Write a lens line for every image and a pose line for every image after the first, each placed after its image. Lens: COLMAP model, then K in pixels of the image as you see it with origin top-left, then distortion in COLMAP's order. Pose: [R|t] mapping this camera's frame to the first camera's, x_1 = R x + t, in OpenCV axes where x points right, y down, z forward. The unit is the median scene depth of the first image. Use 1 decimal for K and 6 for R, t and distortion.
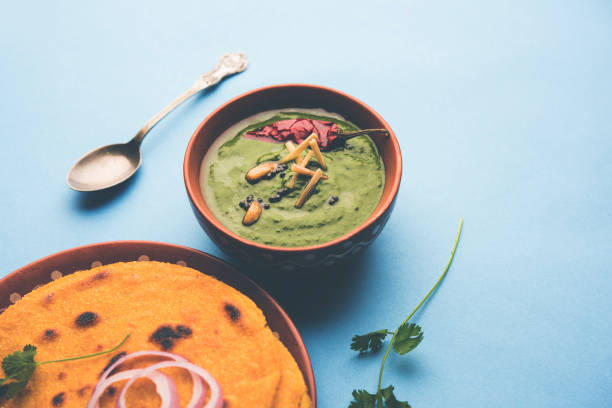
lens RADIAL K [[1062.0, 0, 306.0], [0, 1062.0, 204.0], [0, 0, 1]] dist [-0.017643, 0.287568]
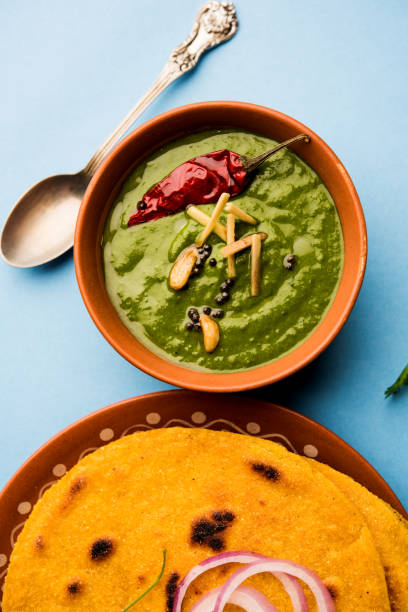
lens RADIAL K [[1062.0, 0, 204.0], [0, 1062.0, 306.0], [0, 0, 1]] dist [-0.017643, 0.287568]
pose [[0.866161, -0.499654, 0.010513, -0.052159], [0.414842, 0.730551, 0.542403, -0.424173], [-0.278694, -0.465448, 0.840052, 0.371325]]
